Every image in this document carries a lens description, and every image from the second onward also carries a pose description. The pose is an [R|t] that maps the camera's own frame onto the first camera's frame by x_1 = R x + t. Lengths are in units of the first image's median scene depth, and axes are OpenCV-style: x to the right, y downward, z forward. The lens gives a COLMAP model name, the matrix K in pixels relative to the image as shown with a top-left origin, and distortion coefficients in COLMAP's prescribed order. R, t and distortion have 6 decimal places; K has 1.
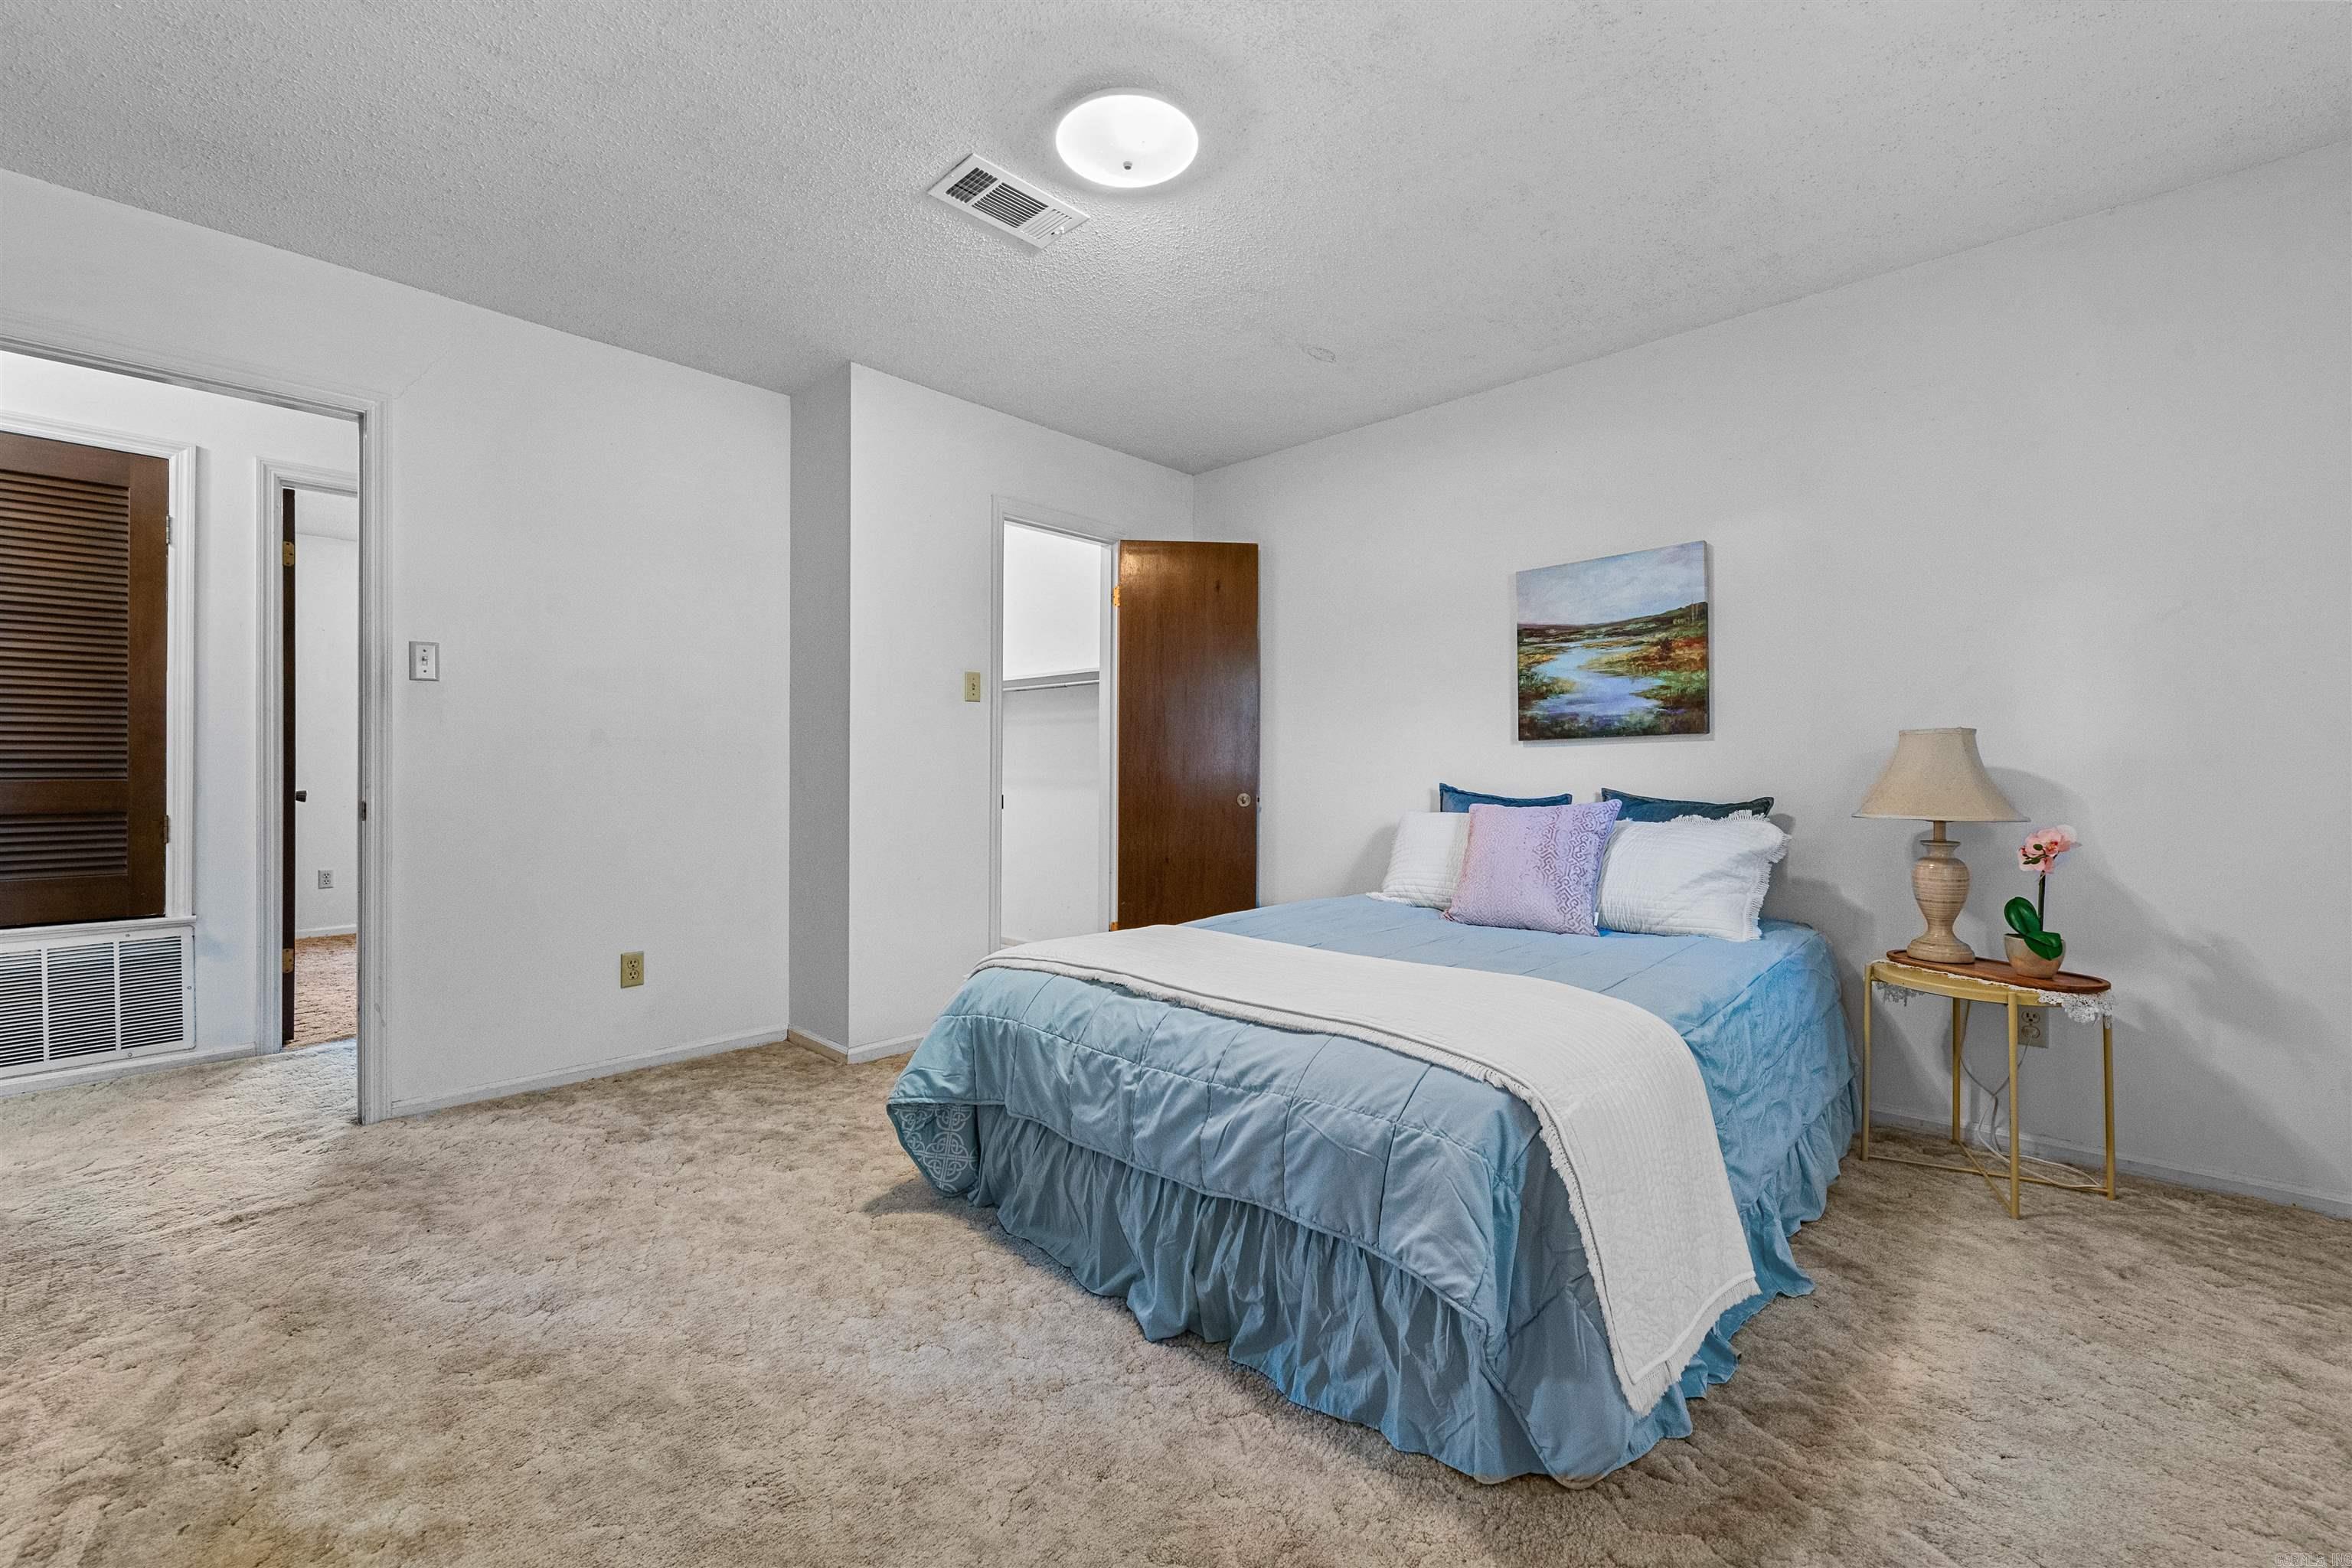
lens RADIAL K [[954.1, 0, 1178.8], [0, 954.1, 778.5], [0, 0, 1]] dist [0.000882, -0.000853]
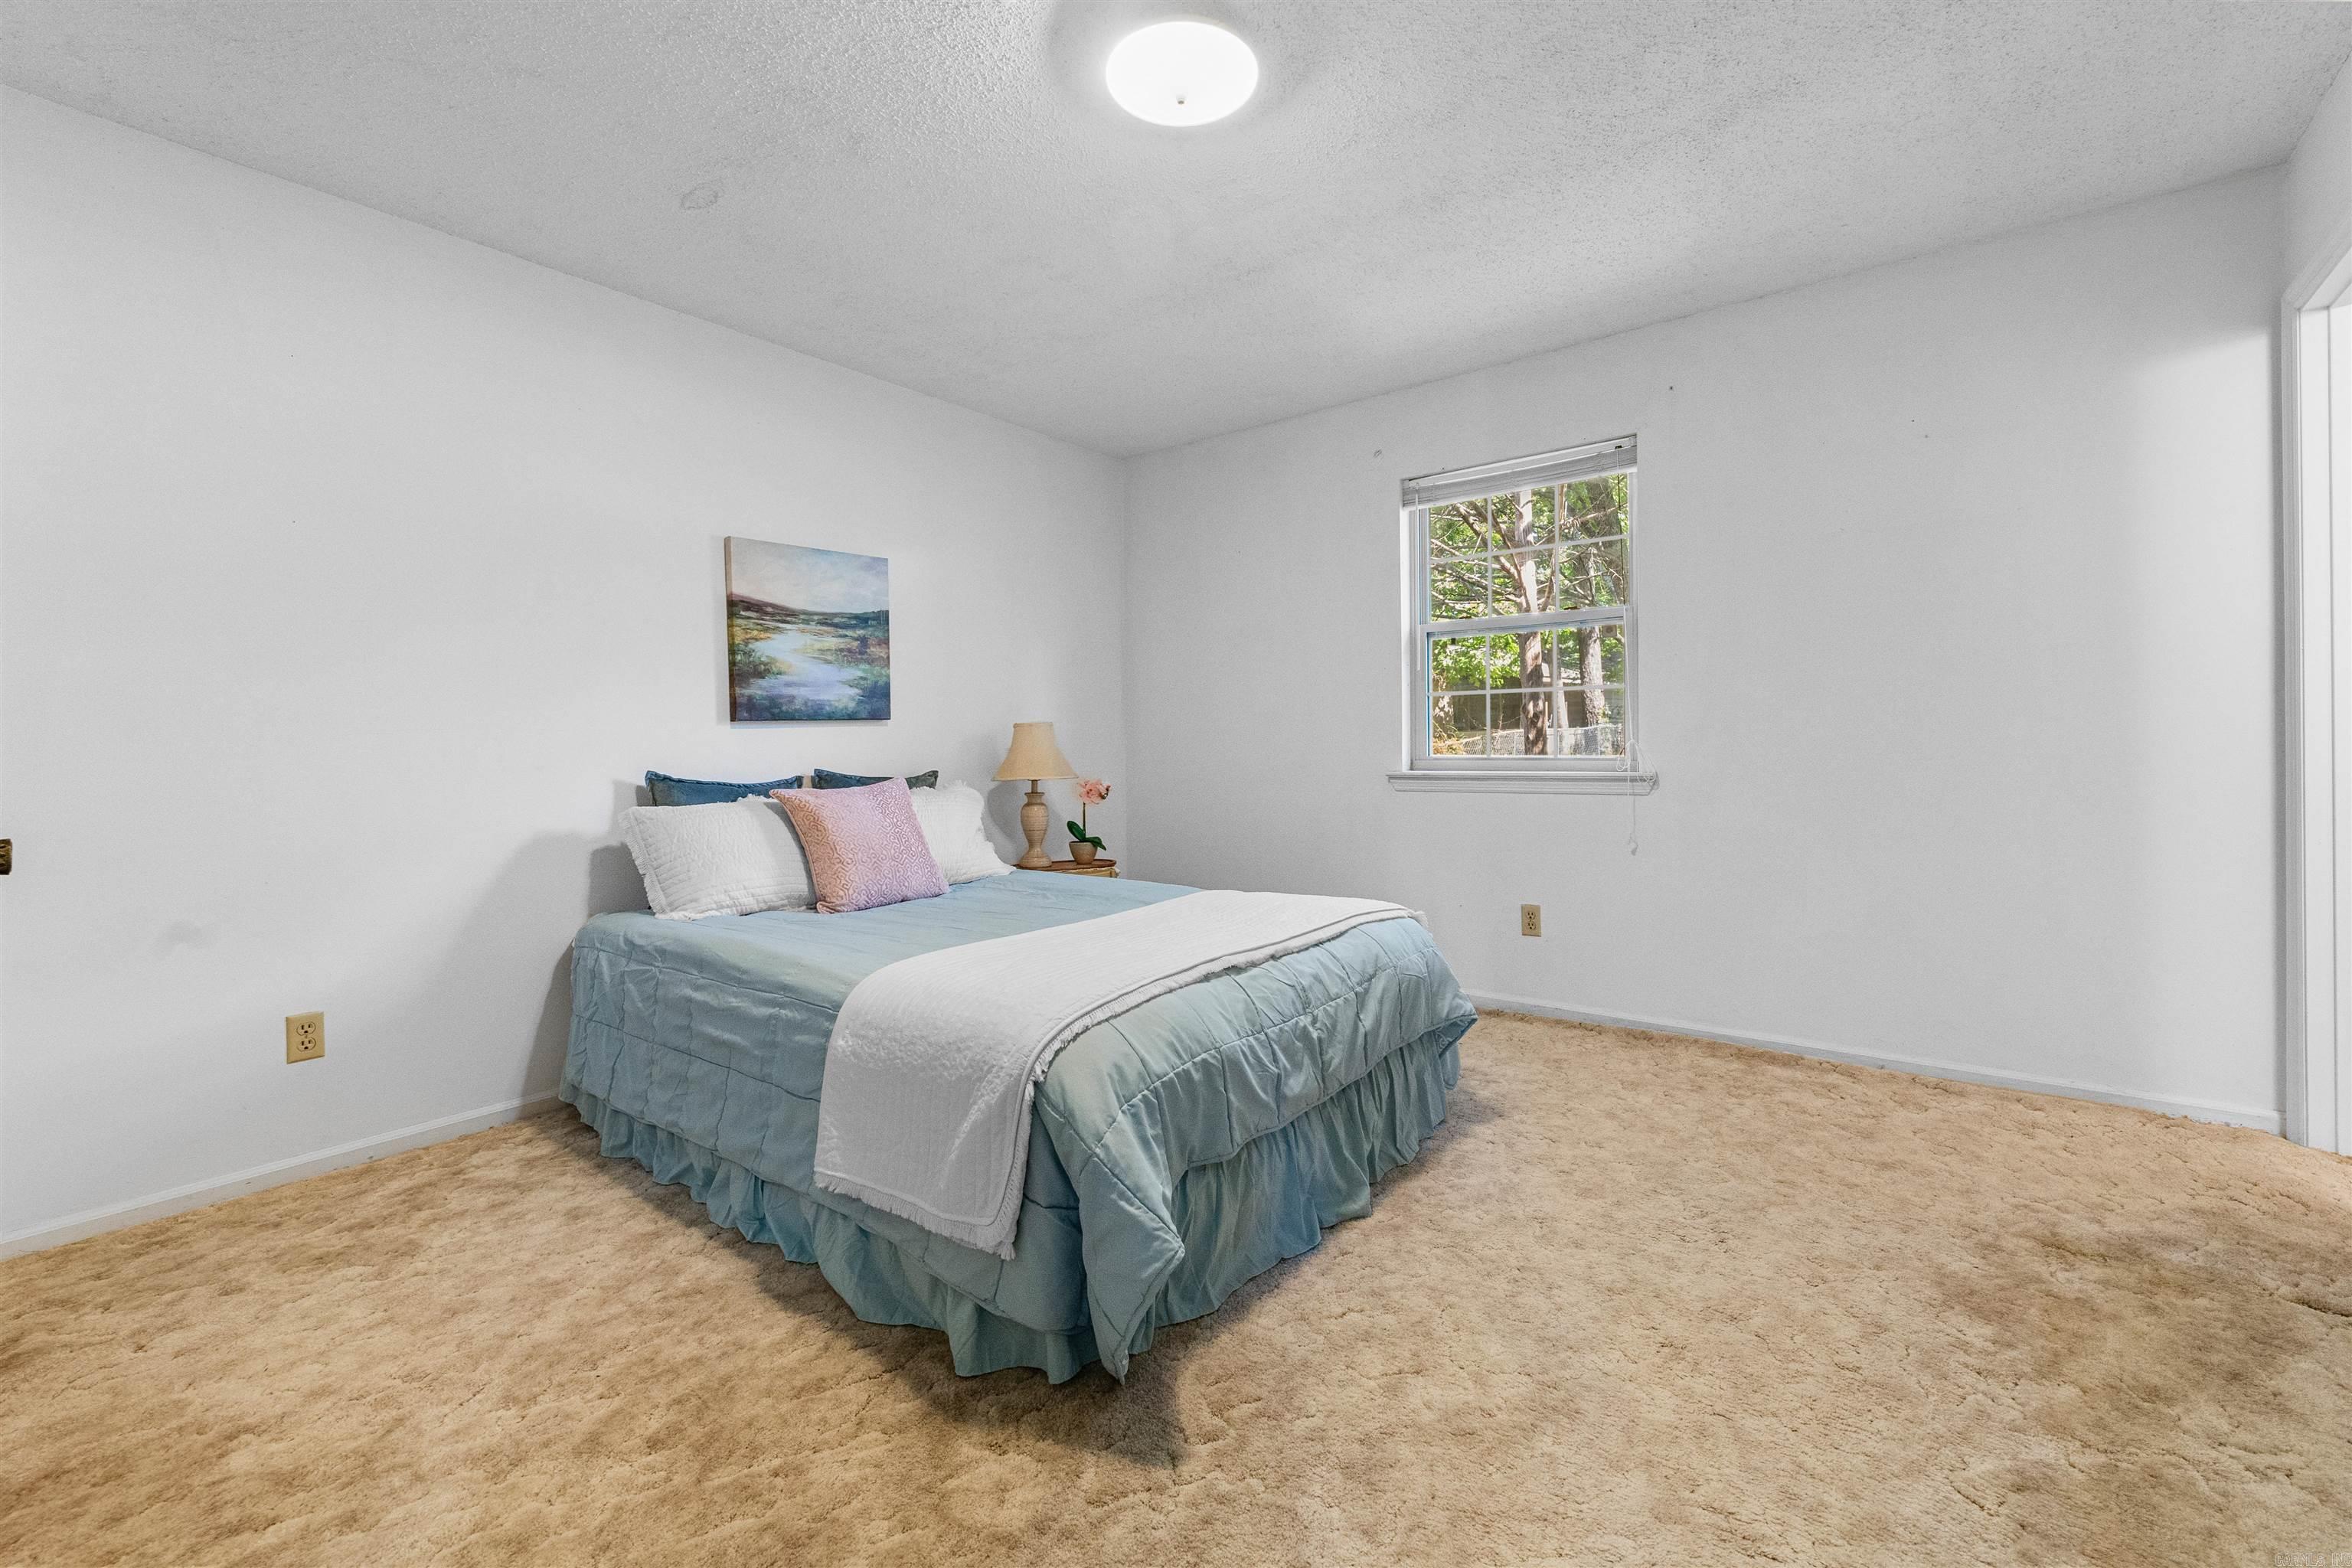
lens RADIAL K [[954.1, 0, 1178.5], [0, 954.1, 763.2], [0, 0, 1]] dist [0.000882, -0.000853]
pose [[-0.087352, -0.016882, 0.996034, -0.638412], [0.024201, 0.999525, 0.019063, -0.007048], [-0.995883, 0.025770, -0.086902, 0.707256]]
